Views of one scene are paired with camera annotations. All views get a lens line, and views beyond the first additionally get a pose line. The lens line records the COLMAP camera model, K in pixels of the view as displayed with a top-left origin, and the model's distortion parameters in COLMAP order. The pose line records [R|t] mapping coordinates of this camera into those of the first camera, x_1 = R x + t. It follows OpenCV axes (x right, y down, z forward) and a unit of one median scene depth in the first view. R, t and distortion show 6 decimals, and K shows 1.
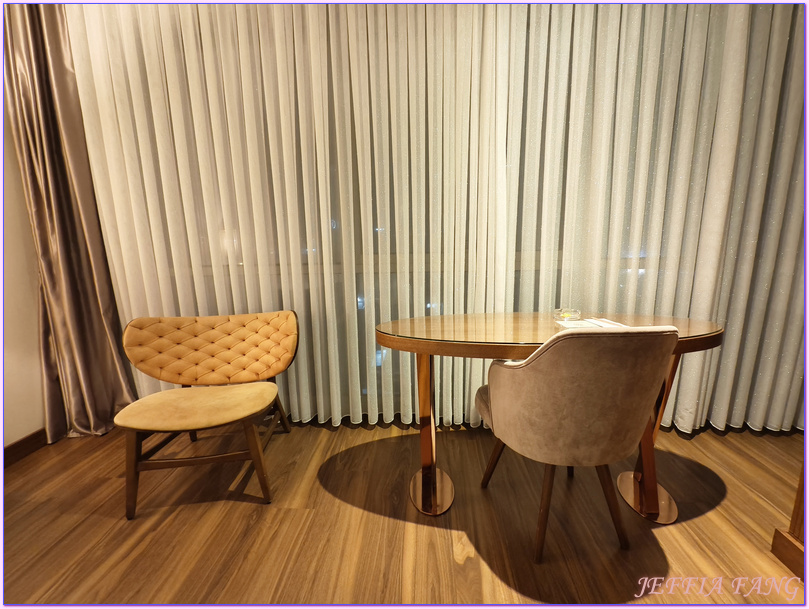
lens RADIAL K [[363.4, 0, 404.5], [0, 363.4, 300.4], [0, 0, 1]] dist [-0.001516, -0.000600]
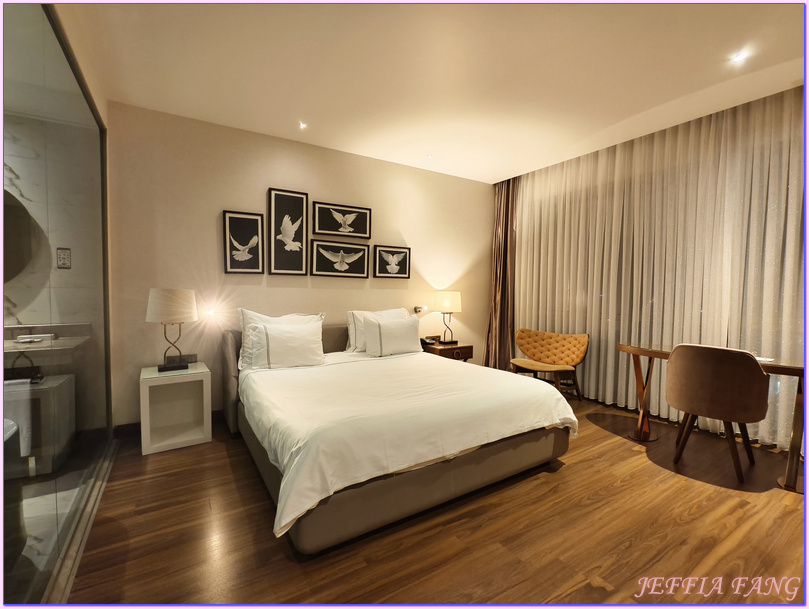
lens RADIAL K [[363.4, 0, 402.1], [0, 363.4, 306.0], [0, 0, 1]] dist [-0.001516, -0.000600]
pose [[0.586346, 0.065634, -0.807397, 0.683368], [-0.174896, 0.983461, -0.047066, 0.144893], [0.790955, 0.168807, 0.588128, -0.999796]]
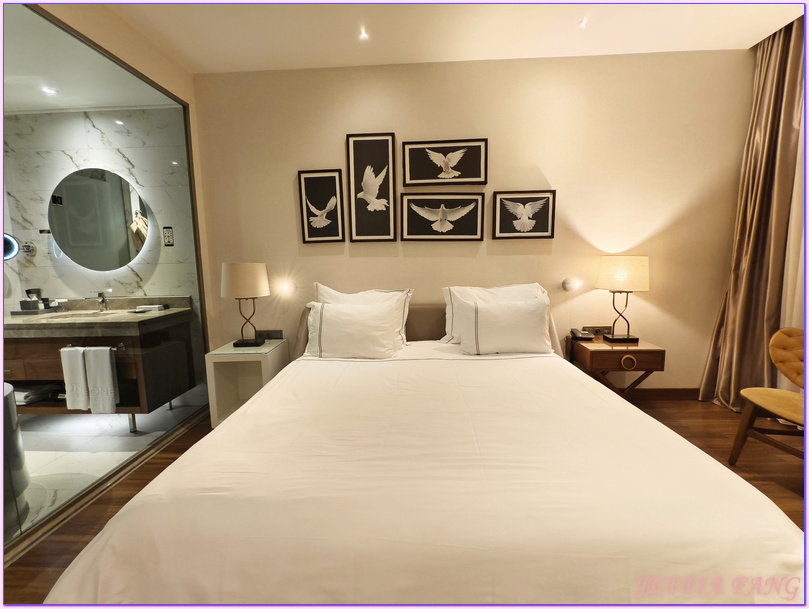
lens RADIAL K [[363.4, 0, 405.6], [0, 363.4, 303.5], [0, 0, 1]] dist [-0.001516, -0.000600]
pose [[0.027874, 0.151045, -0.988134, 0.369689], [-0.170026, 0.974830, 0.144215, 0.013861], [0.985045, 0.163989, 0.052854, -0.301572]]
